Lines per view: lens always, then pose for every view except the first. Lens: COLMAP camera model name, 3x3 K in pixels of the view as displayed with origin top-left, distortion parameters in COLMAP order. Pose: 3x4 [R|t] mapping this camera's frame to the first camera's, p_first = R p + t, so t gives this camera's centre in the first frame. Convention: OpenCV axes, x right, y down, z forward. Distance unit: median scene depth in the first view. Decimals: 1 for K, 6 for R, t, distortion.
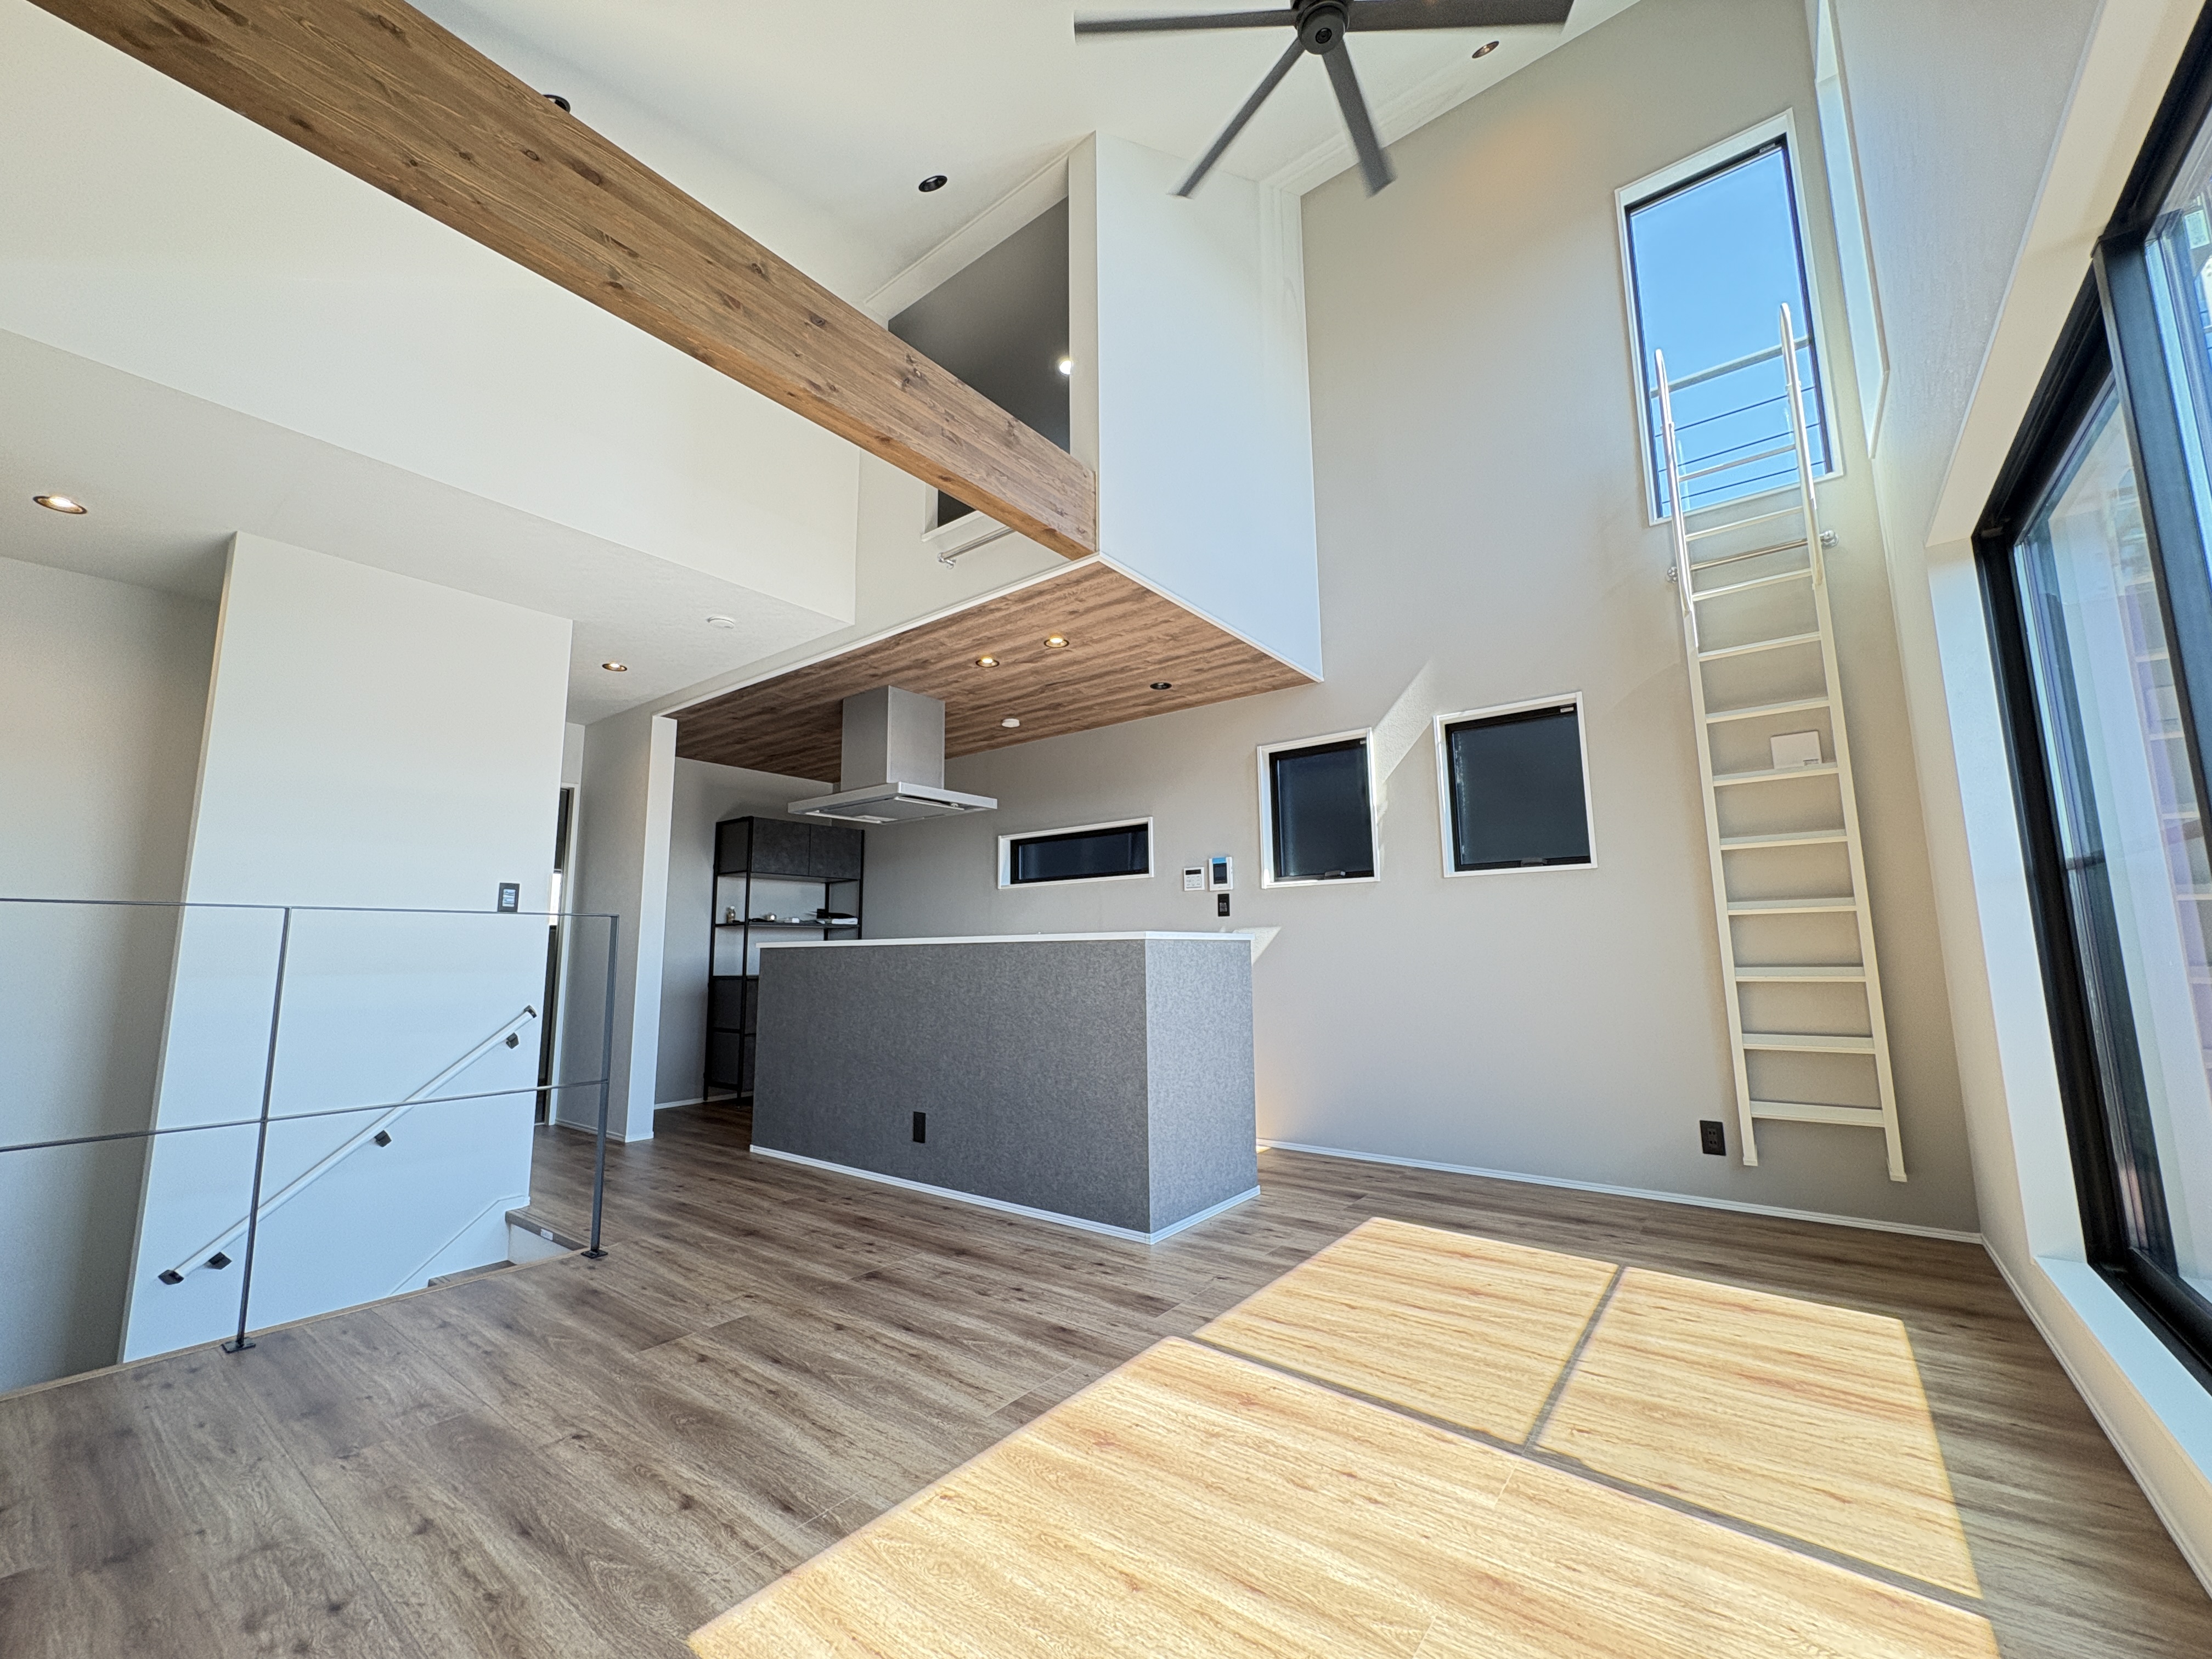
lens RADIAL K [[885.5, 0, 1106.0], [0, 885.5, 829.5], [0, 0, 1]] dist [0.002657, -0.000251]
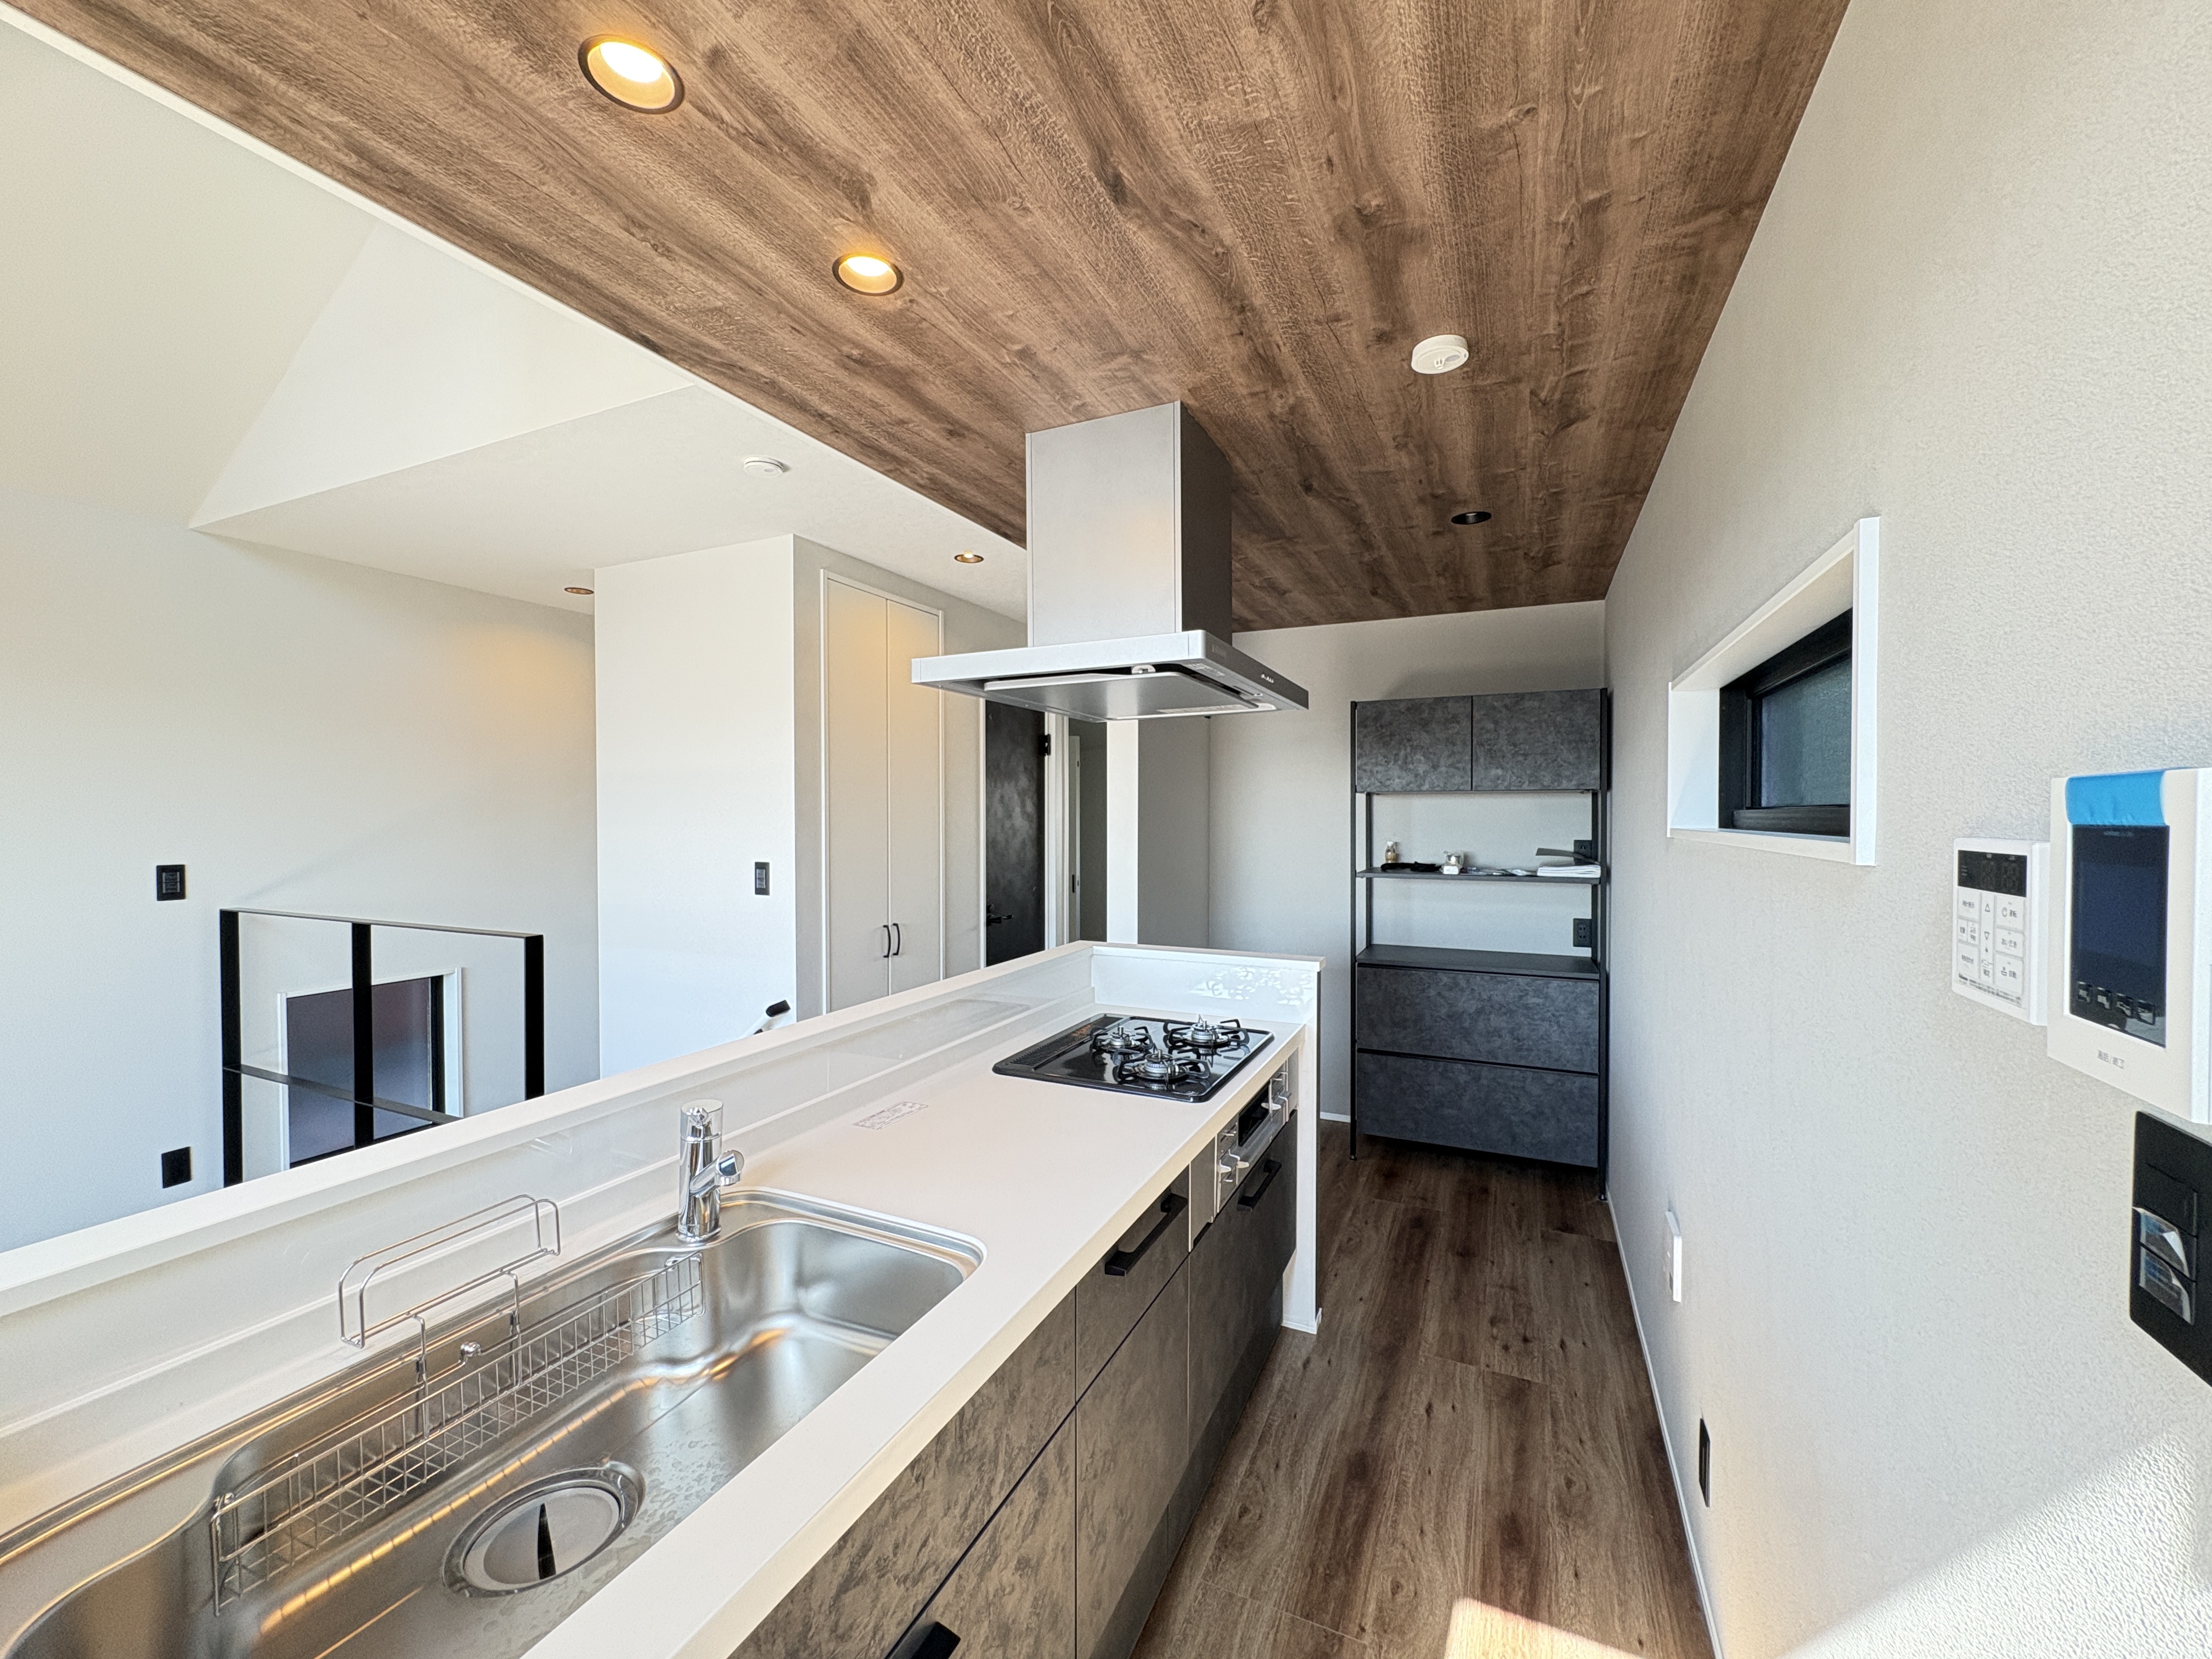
lens RADIAL K [[885.5, 0, 1106.0], [0, 885.5, 829.5], [0, 0, 1]] dist [0.002657, -0.000251]
pose [[0.224624, 0.026595, -0.974083, 0.170642], [0.138053, 0.988676, 0.058829, 0.013691], [0.964617, -0.147689, 0.218409, 0.730396]]
